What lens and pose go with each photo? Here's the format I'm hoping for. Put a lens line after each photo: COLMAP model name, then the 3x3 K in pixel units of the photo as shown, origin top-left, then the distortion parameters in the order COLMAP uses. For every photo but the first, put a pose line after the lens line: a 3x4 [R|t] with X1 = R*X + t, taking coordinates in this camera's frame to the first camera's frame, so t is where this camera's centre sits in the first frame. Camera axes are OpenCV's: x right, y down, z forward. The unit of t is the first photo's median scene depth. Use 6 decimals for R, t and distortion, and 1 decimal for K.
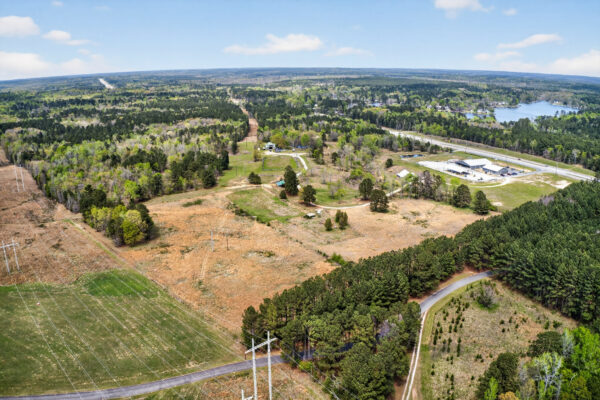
lens RADIAL K [[466.1, 0, 300.0], [0, 466.1, 200.0], [0, 0, 1]] dist [-0.191066, 0.012422]
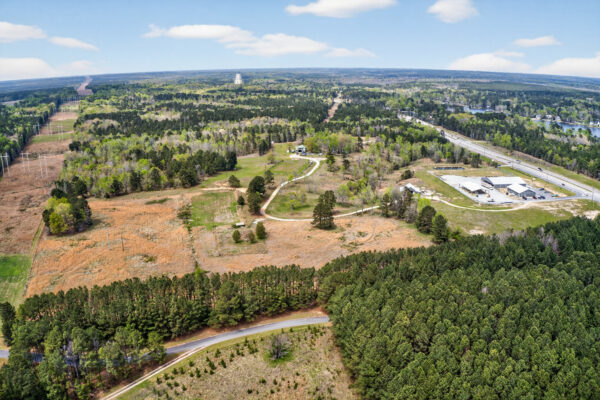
lens RADIAL K [[466.1, 0, 300.0], [0, 466.1, 200.0], [0, 0, 1]] dist [-0.191066, 0.012422]
pose [[0.954380, 0.082265, -0.287040, 0.276344], [-0.081953, 0.996550, 0.013122, -0.027004], [0.287129, 0.011000, 0.957829, 0.078162]]
